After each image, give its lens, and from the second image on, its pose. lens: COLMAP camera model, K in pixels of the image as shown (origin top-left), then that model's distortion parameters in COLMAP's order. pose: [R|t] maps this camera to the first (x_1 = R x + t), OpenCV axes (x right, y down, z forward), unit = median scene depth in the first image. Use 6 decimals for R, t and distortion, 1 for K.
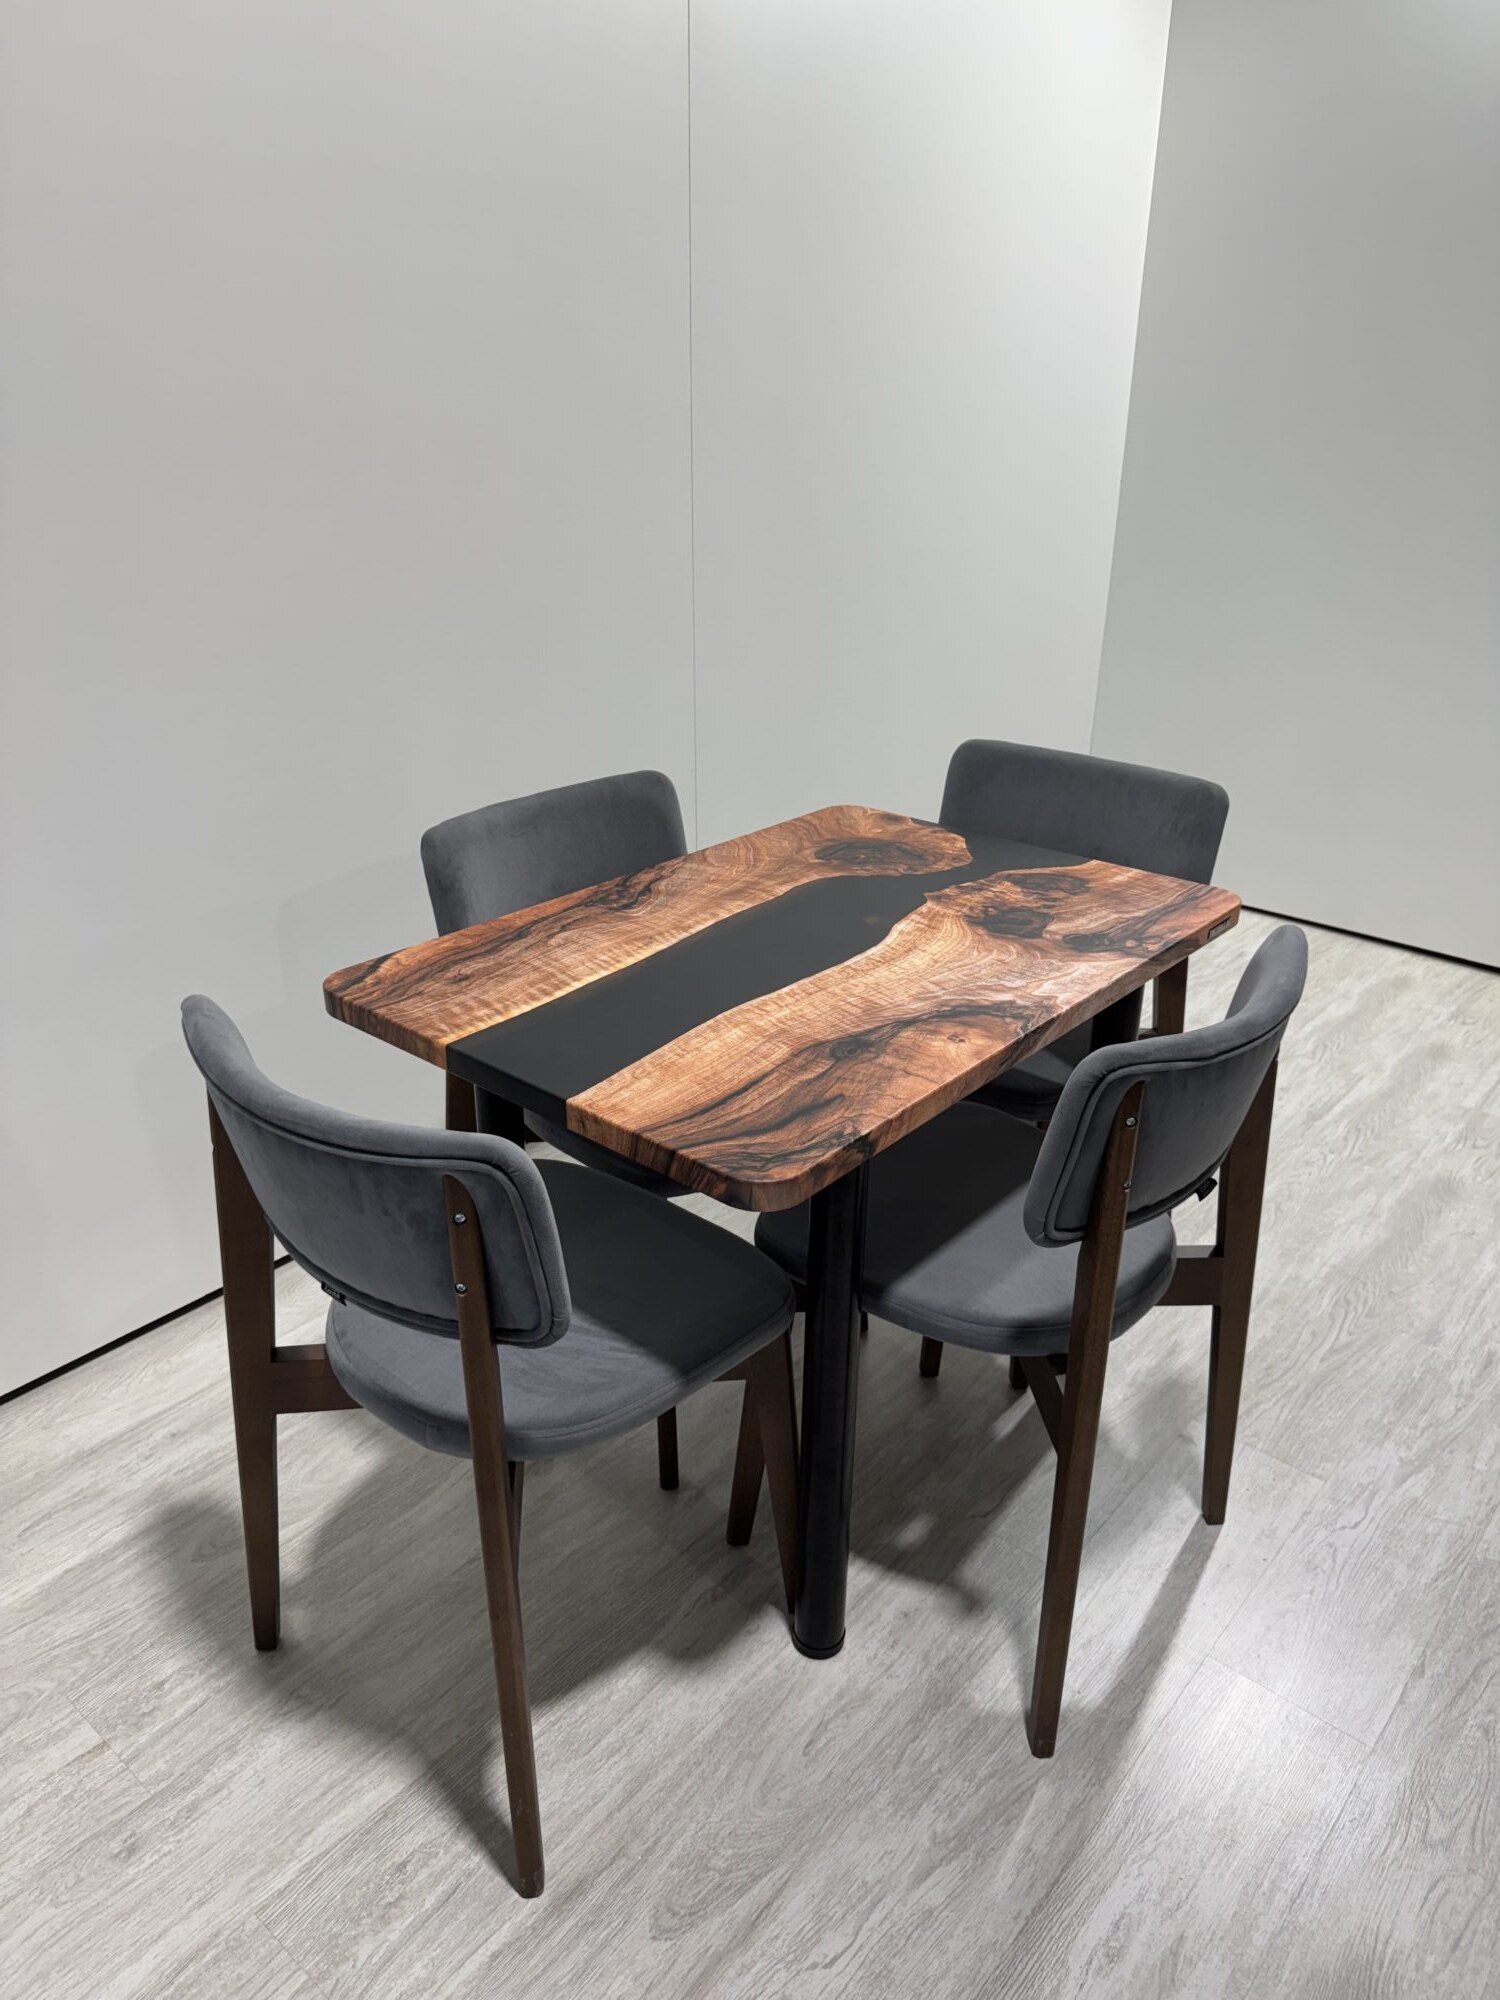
lens RADIAL K [[1443.8, 0, 746.1], [0, 1443.8, 962.6], [0, 0, 1]] dist [-0.001304, -0.003389]
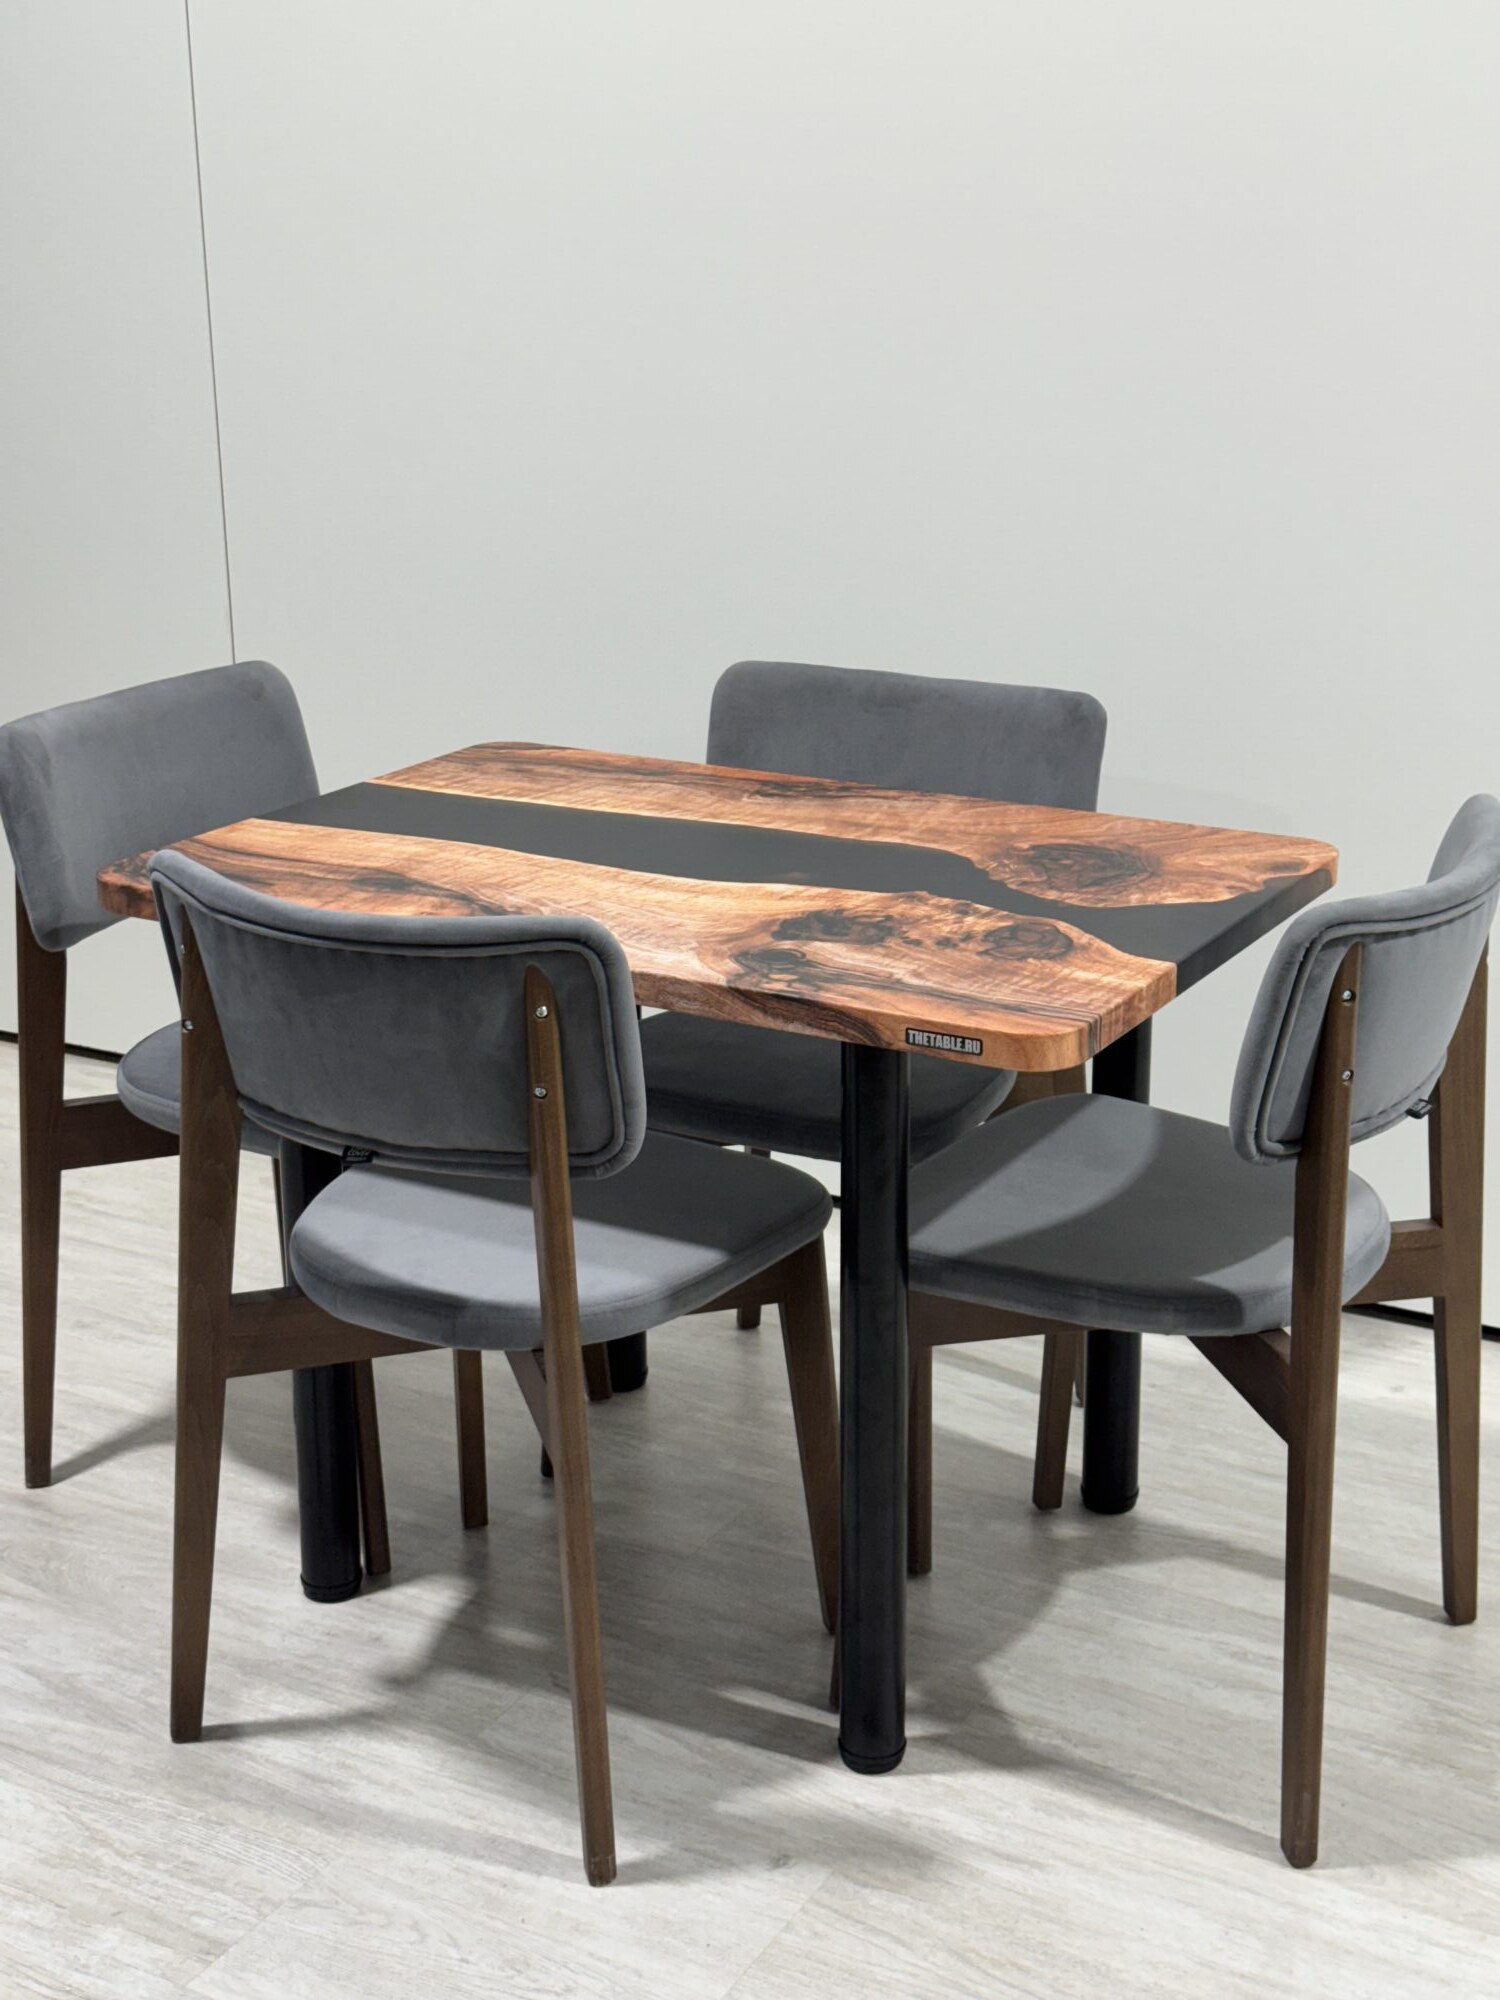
lens RADIAL K [[2795.9, 0, 743.5], [0, 2795.9, 1013.6], [0, 0, 1]] dist [0.174867, -0.322125]
pose [[0.185276, 0.293690, -0.937773, 1.583761], [-0.367352, 0.905808, 0.211101, -0.282907], [0.911441, 0.305381, 0.275712, 0.670776]]
